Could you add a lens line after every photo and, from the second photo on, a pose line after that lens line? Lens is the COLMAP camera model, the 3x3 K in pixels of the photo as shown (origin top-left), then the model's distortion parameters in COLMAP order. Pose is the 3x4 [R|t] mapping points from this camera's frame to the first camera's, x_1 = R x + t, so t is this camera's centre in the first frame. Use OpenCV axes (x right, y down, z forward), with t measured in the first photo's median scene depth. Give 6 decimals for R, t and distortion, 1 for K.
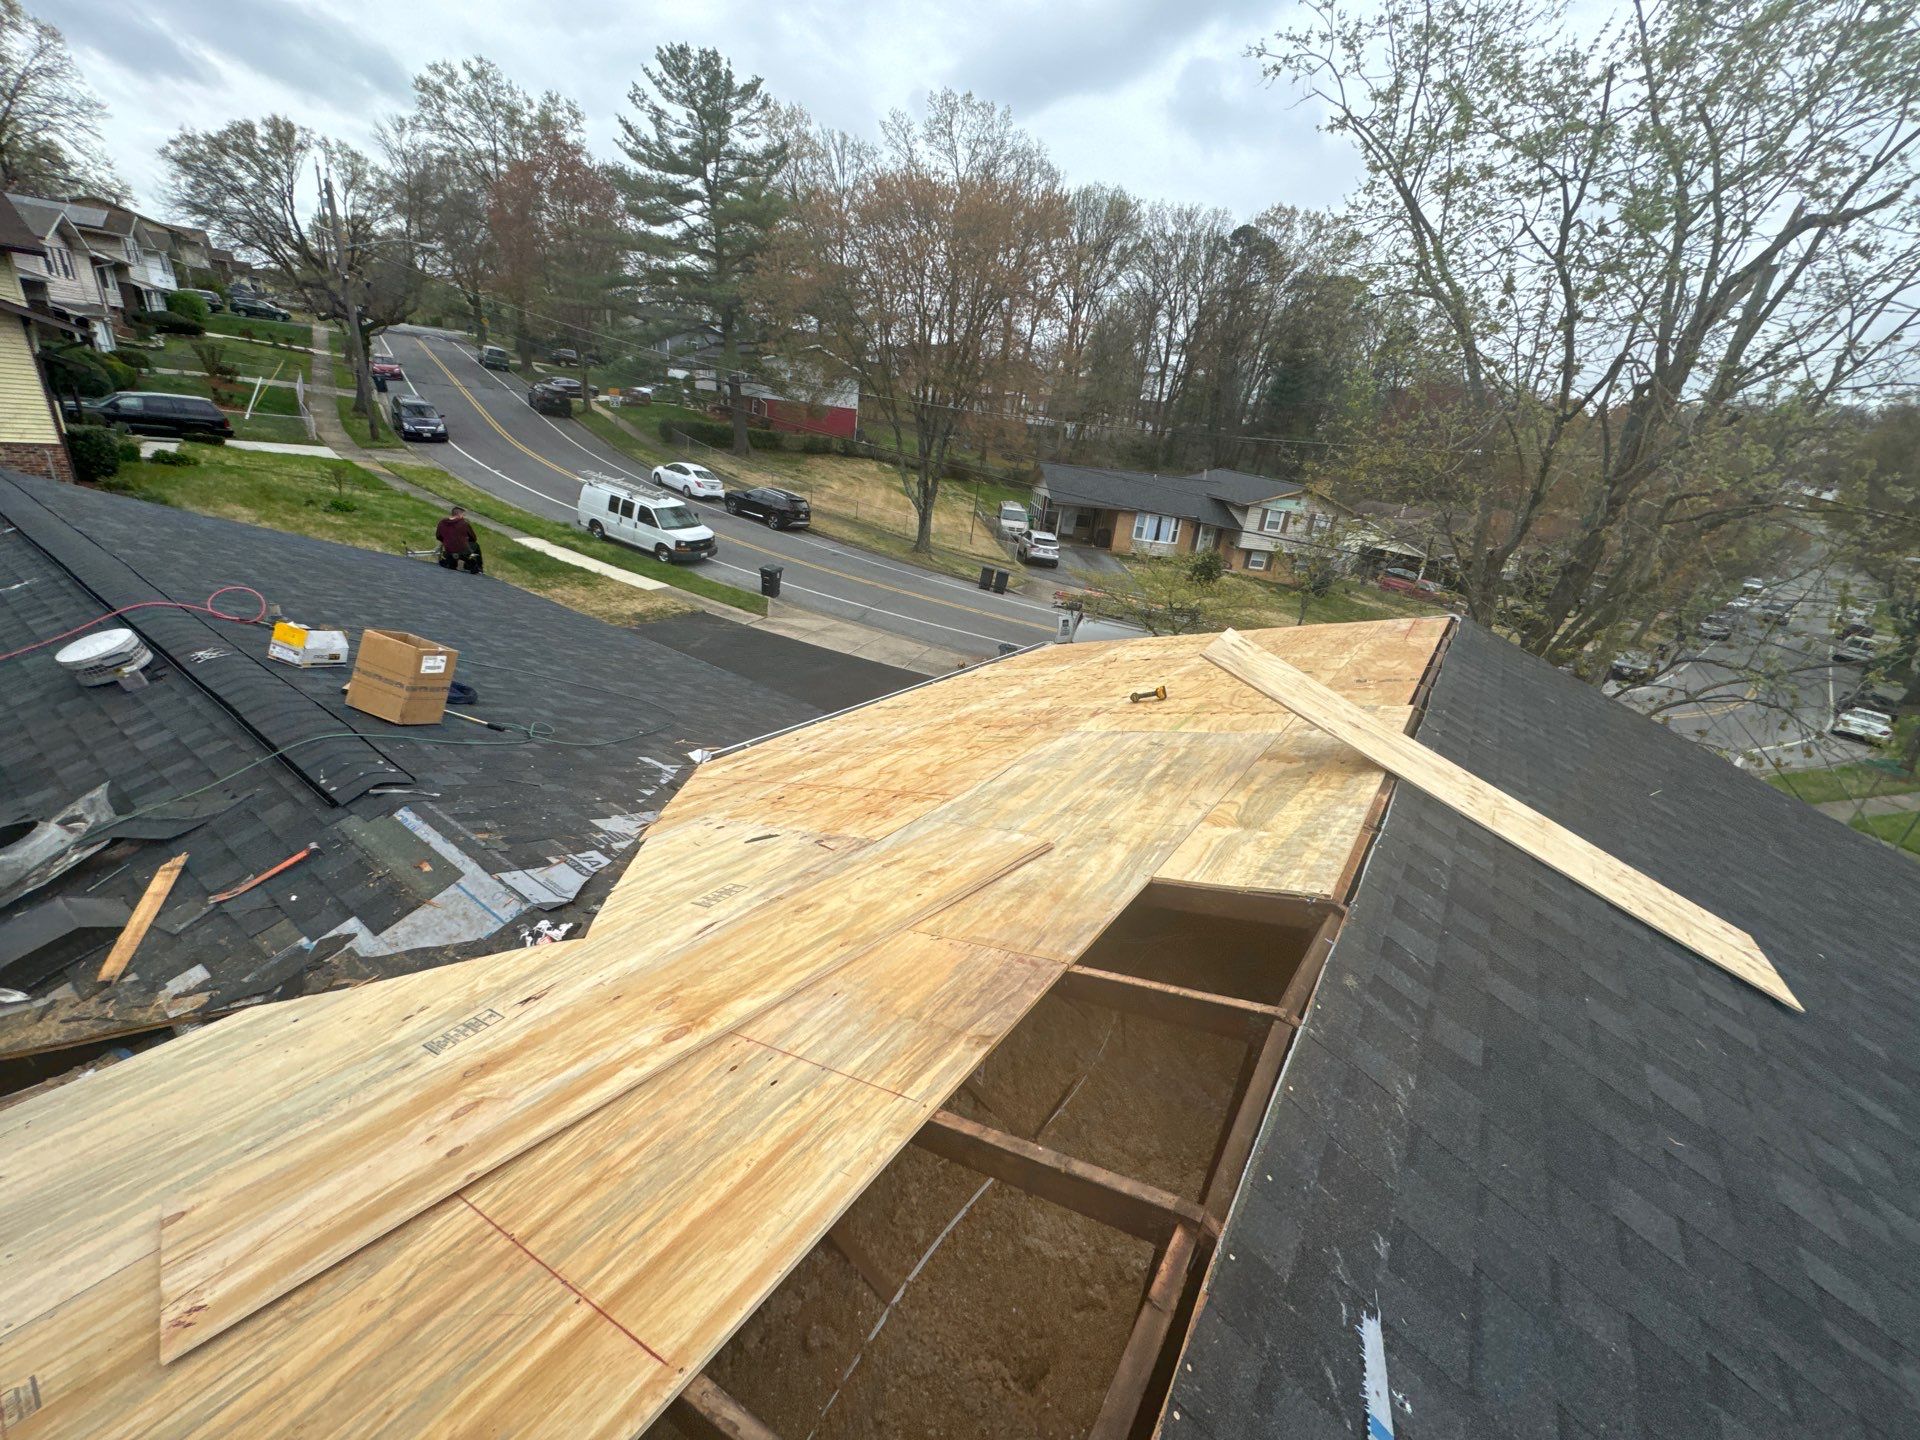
lens RADIAL K [[758.4, 0, 960.0], [0, 758.4, 720.0], [0, 0, 1]] dist [-0.001683, -0.000092]
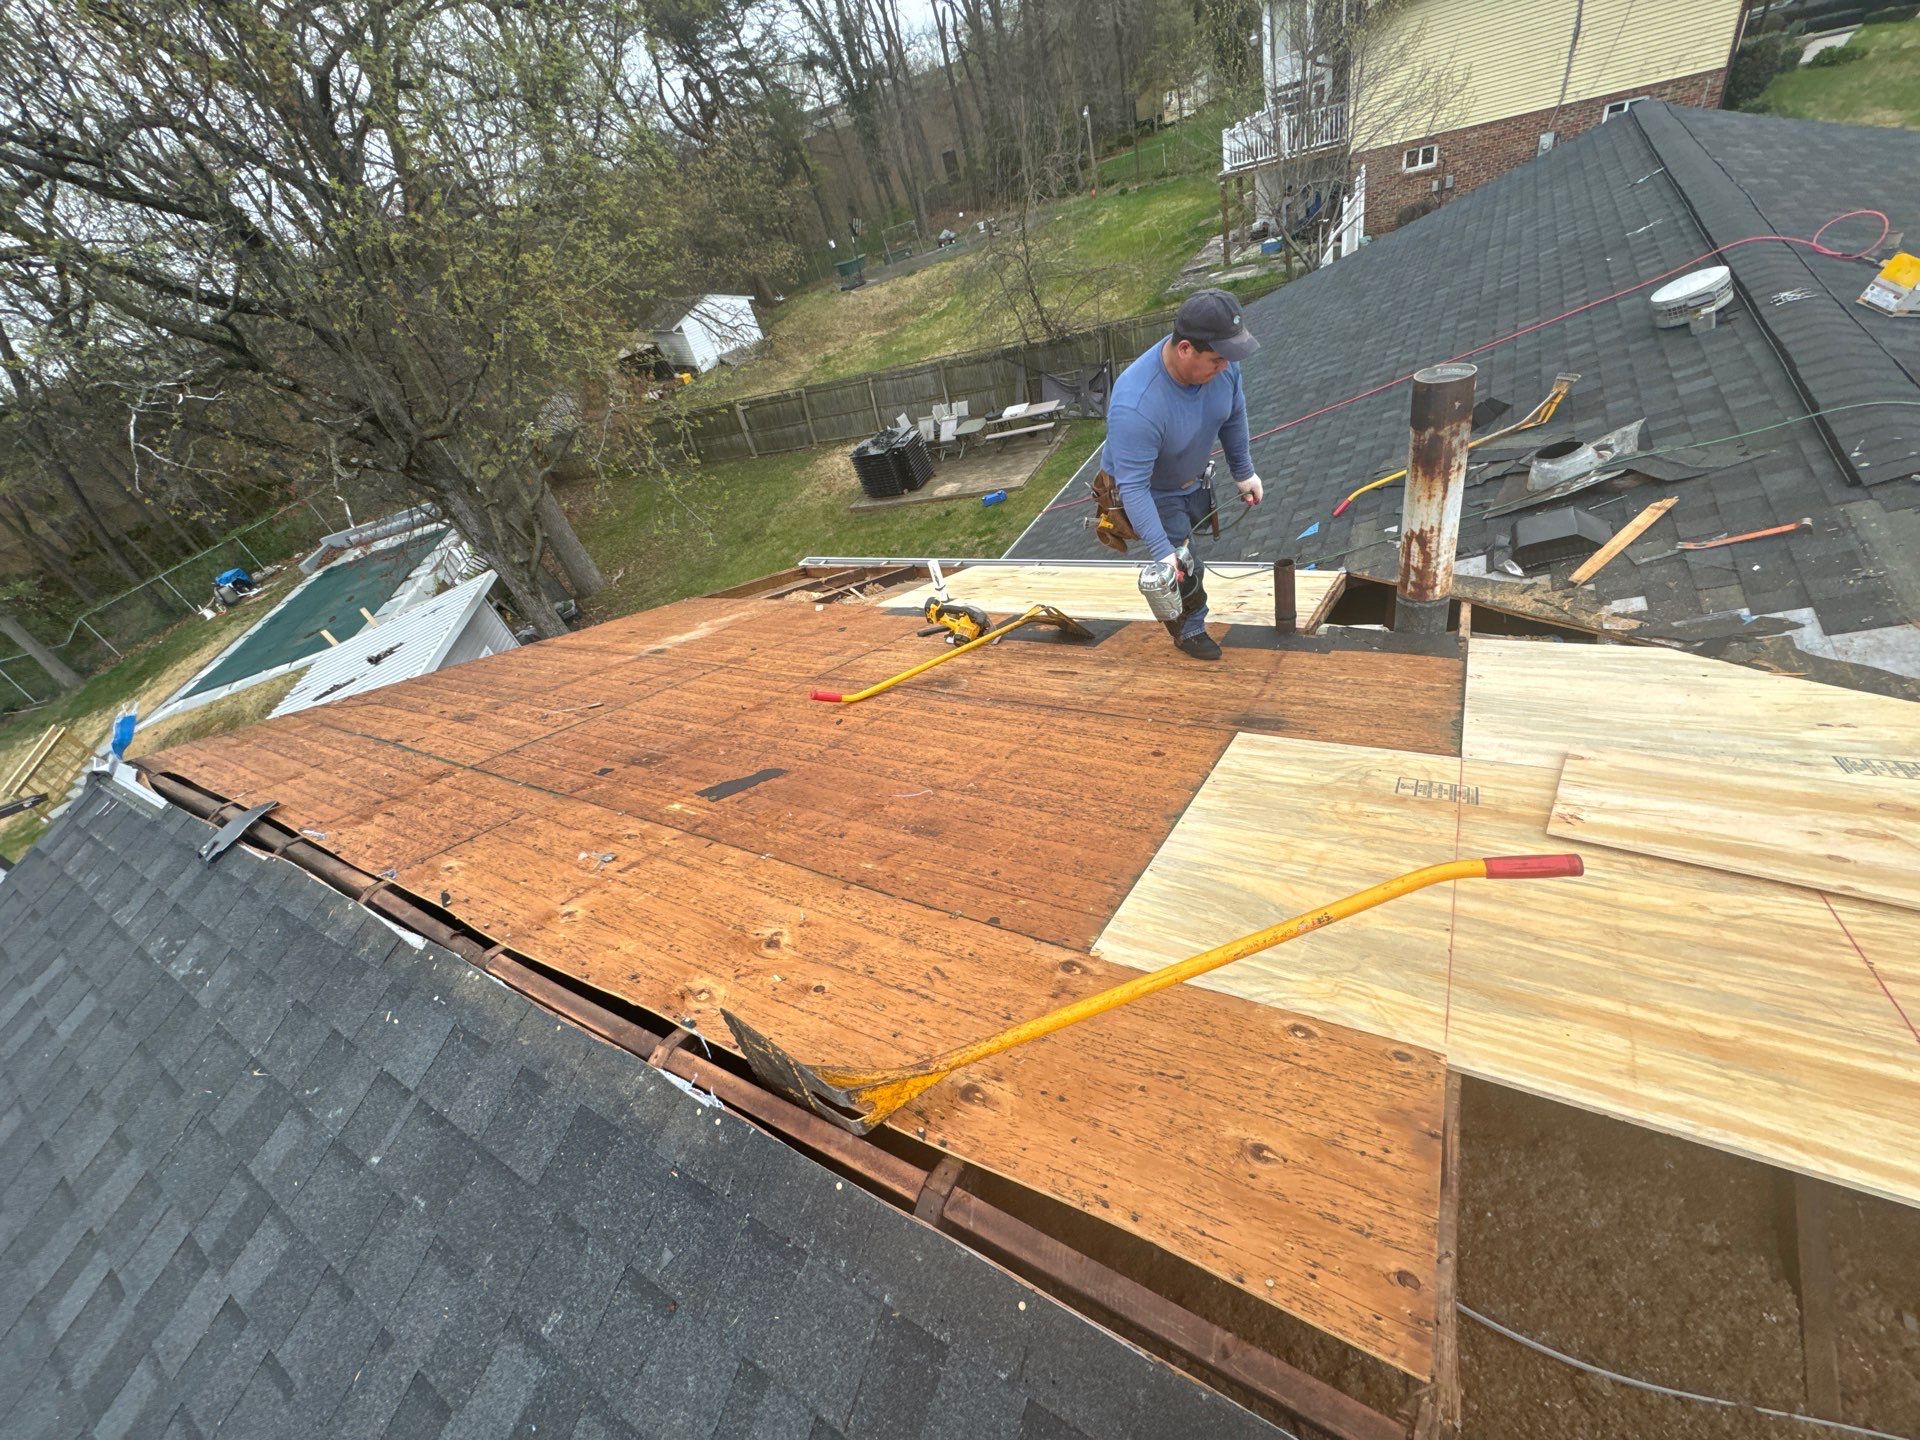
lens RADIAL K [[758.4, 0, 960.0], [0, 758.4, 720.0], [0, 0, 1]] dist [-0.001683, -0.000092]
pose [[0.065662, 0.489570, -0.869488, -0.005926], [-0.117541, 0.869097, 0.480473, 0.054910], [0.990895, 0.070651, 0.114611, -0.104796]]
